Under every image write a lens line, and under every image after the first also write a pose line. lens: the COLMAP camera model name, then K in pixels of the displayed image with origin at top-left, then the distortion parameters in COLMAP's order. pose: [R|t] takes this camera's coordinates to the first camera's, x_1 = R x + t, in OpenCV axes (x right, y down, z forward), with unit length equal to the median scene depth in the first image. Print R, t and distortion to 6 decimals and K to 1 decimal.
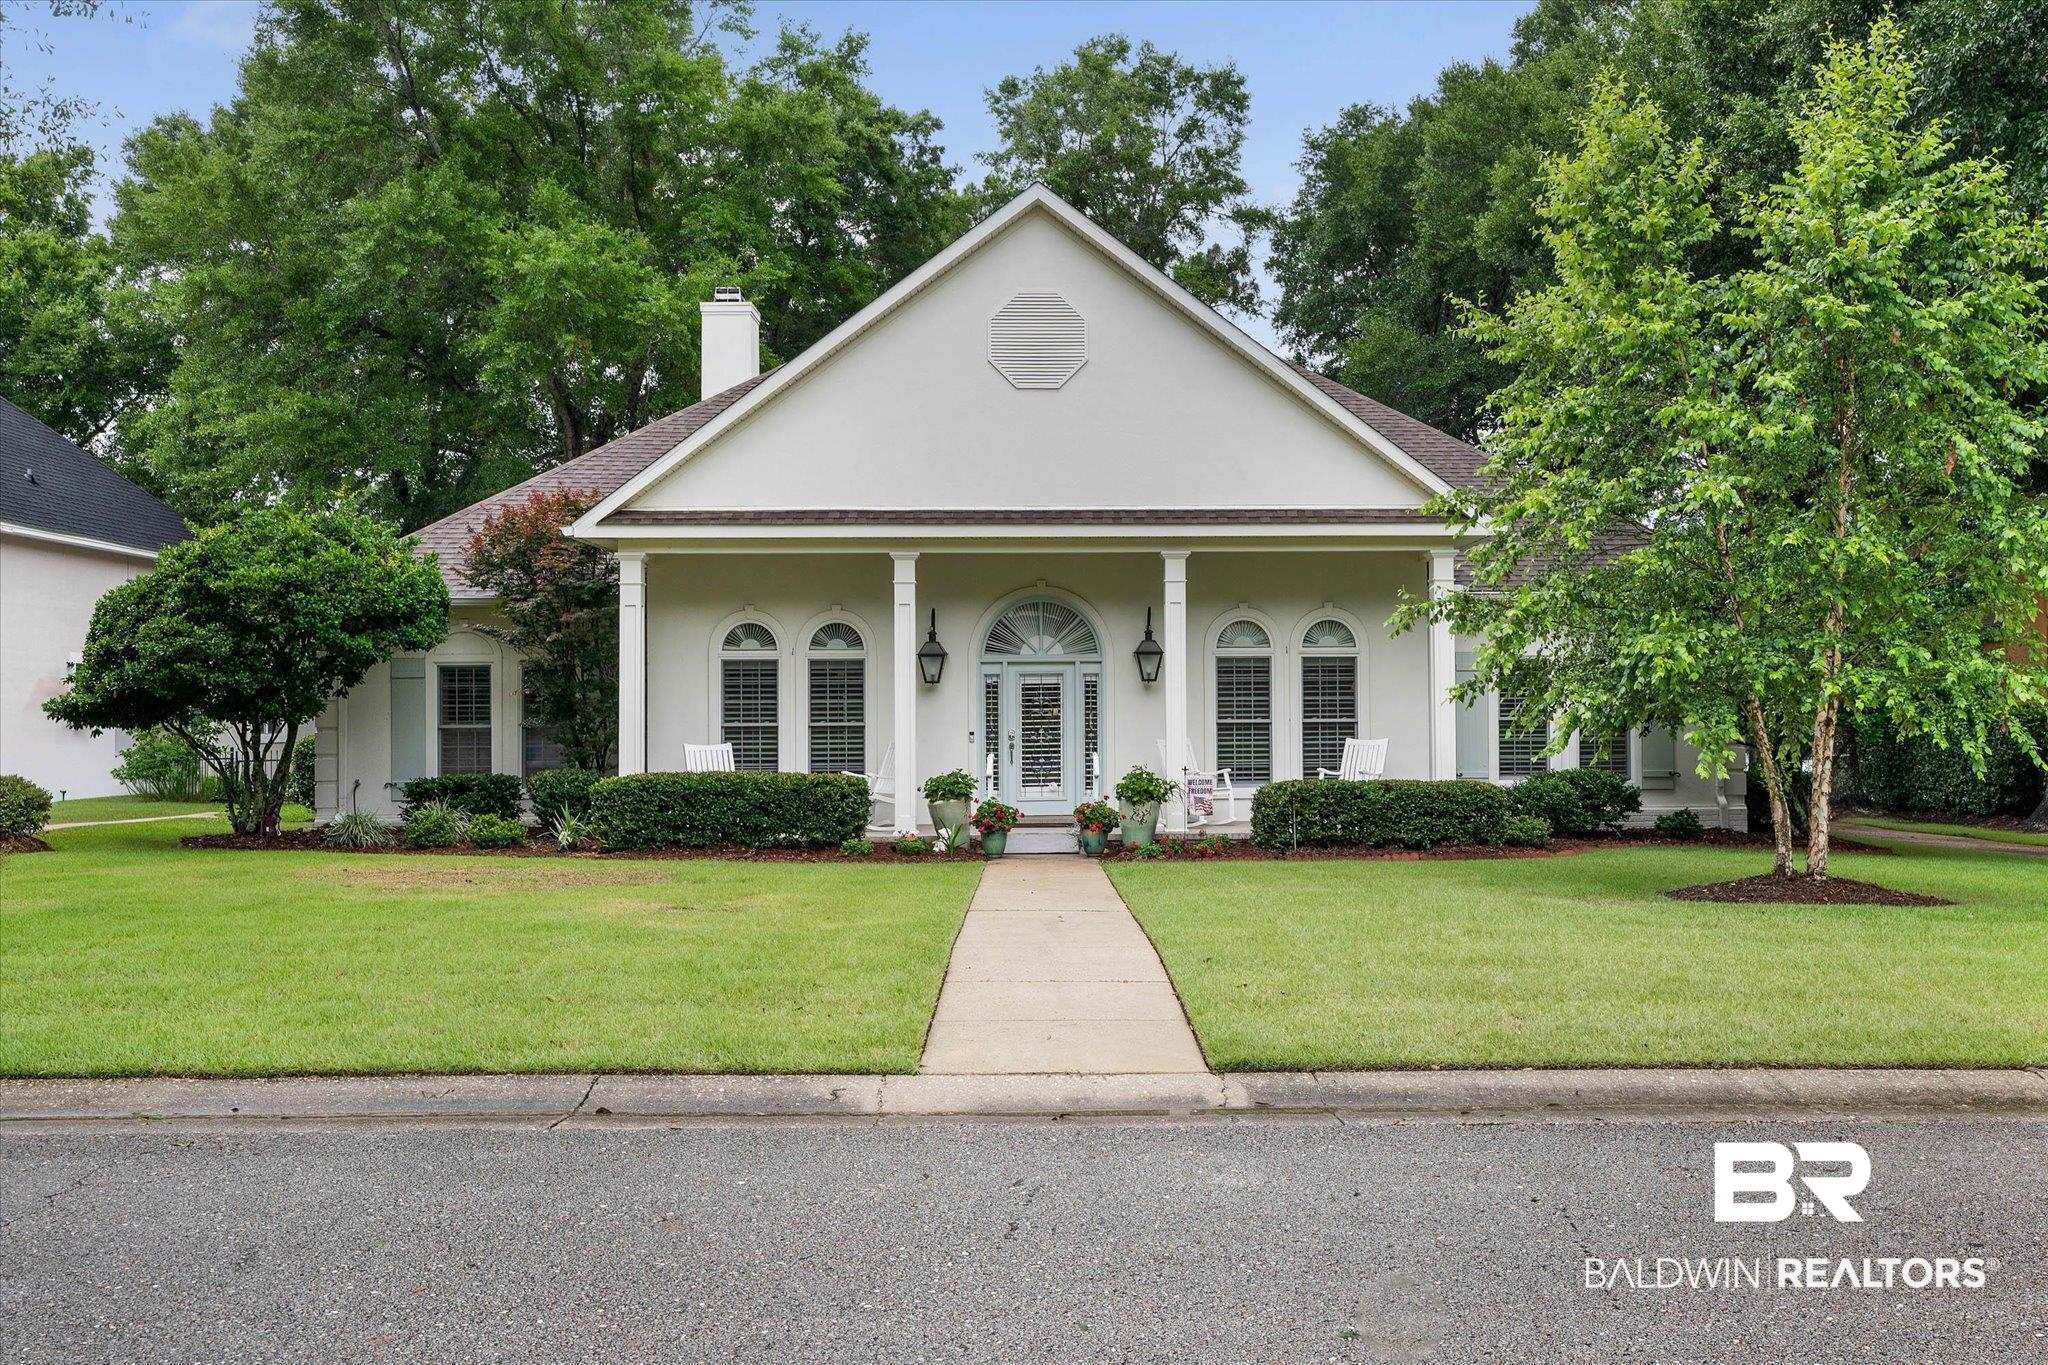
lens RADIAL K [[1741.2, 0, 1030.3], [0, 1741.2, 684.7], [0, 0, 1]] dist [-0.003402, -0.001777]
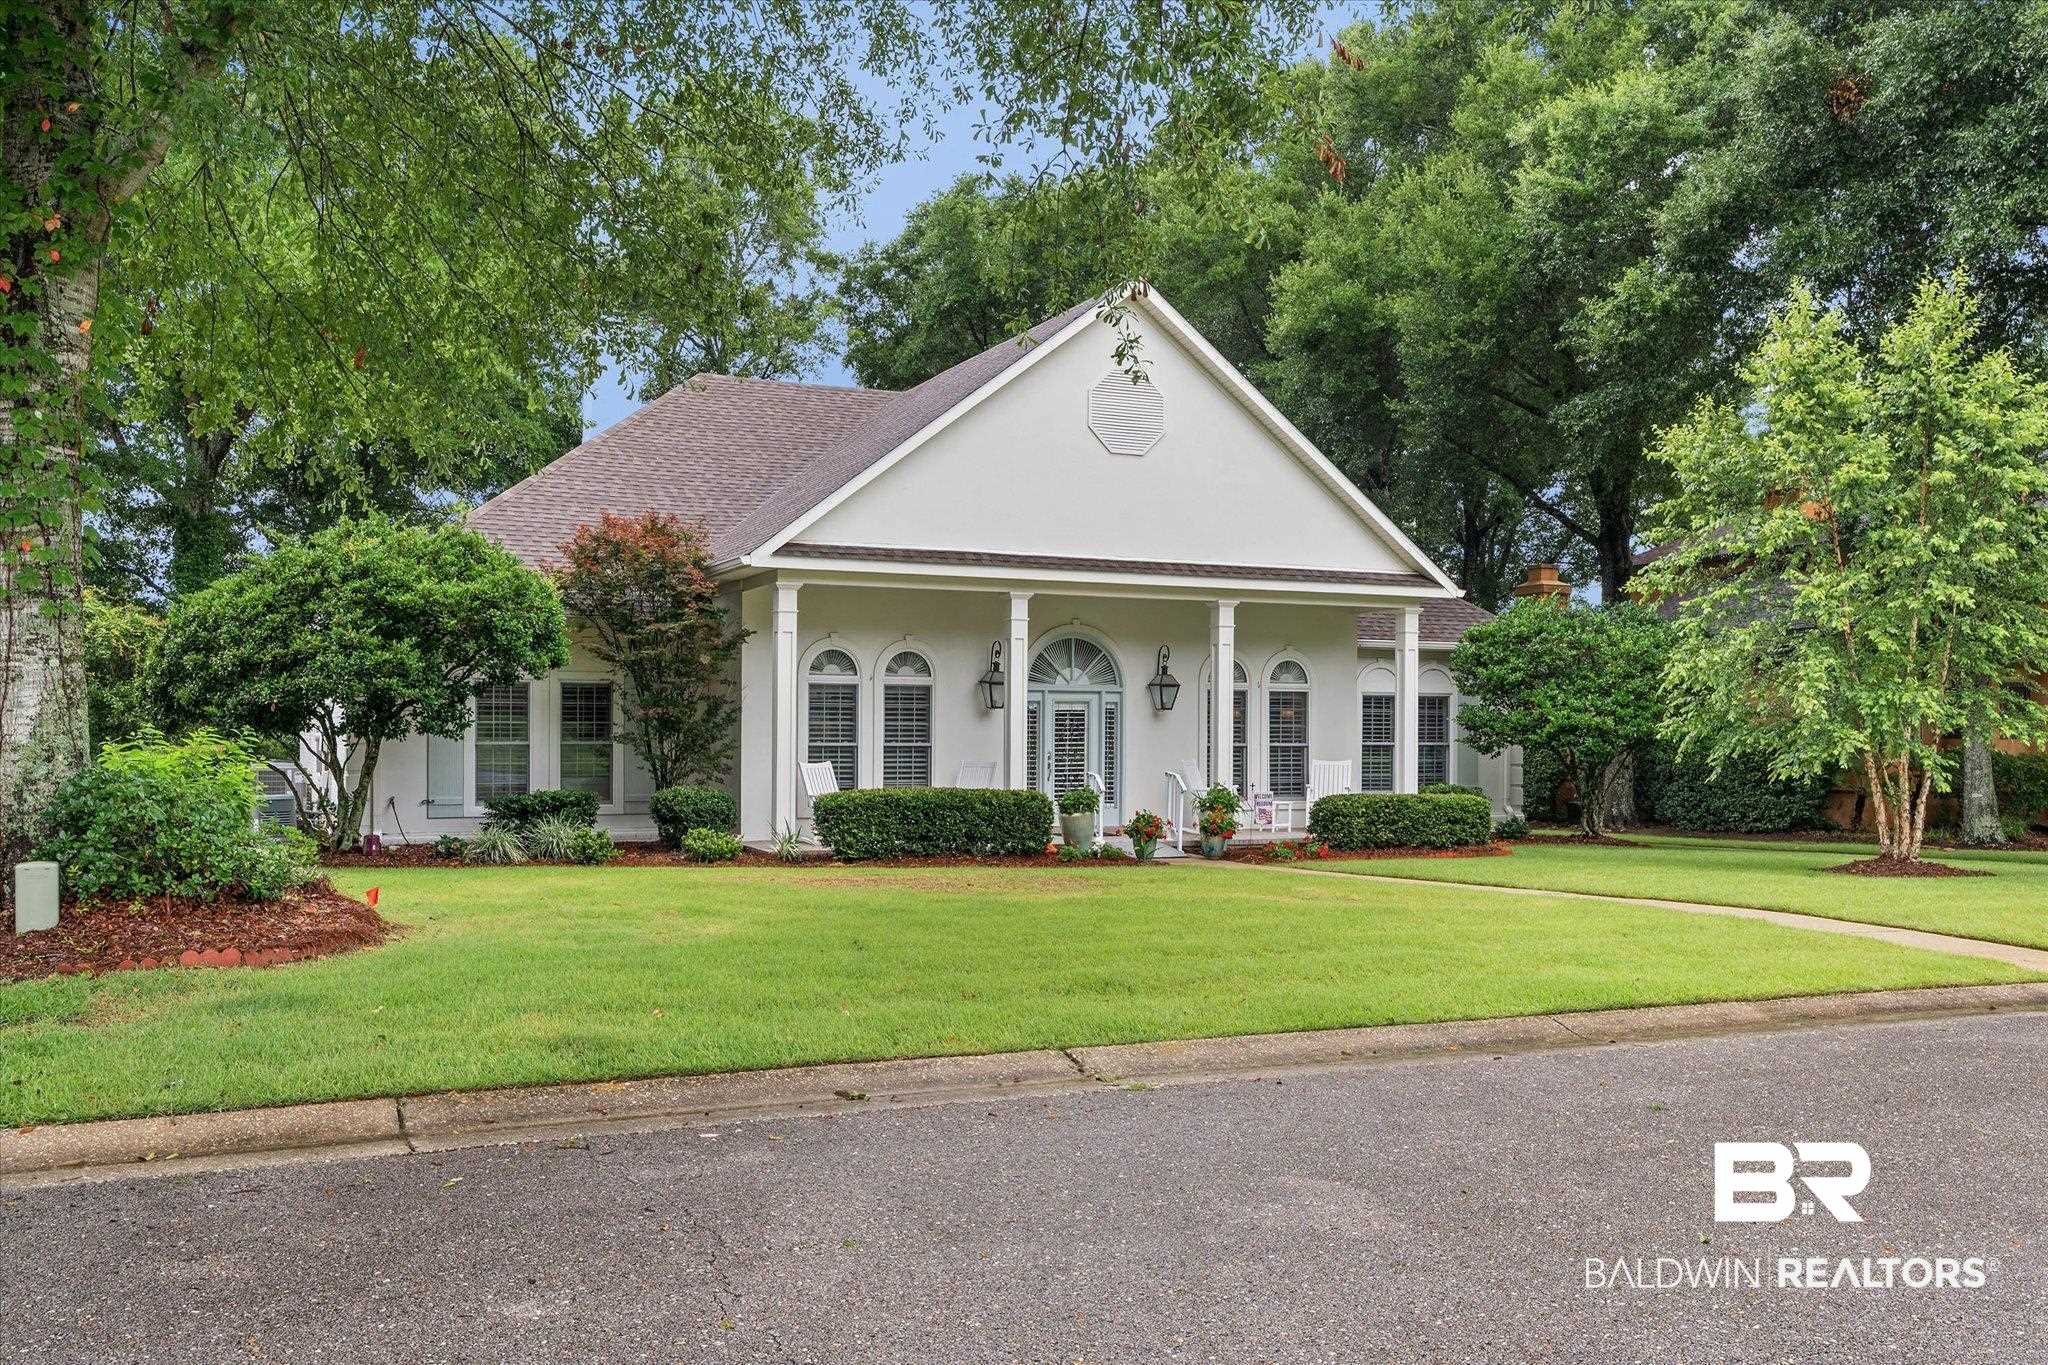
lens RADIAL K [[1741.2, 0, 1030.3], [0, 1741.2, 684.7], [0, 0, 1]] dist [-0.003402, -0.001777]
pose [[0.930319, 0.021841, 0.366101, -0.415556], [-0.016532, 0.999708, -0.017632, 0.002982], [-0.366379, 0.010351, 0.930408, -0.041218]]
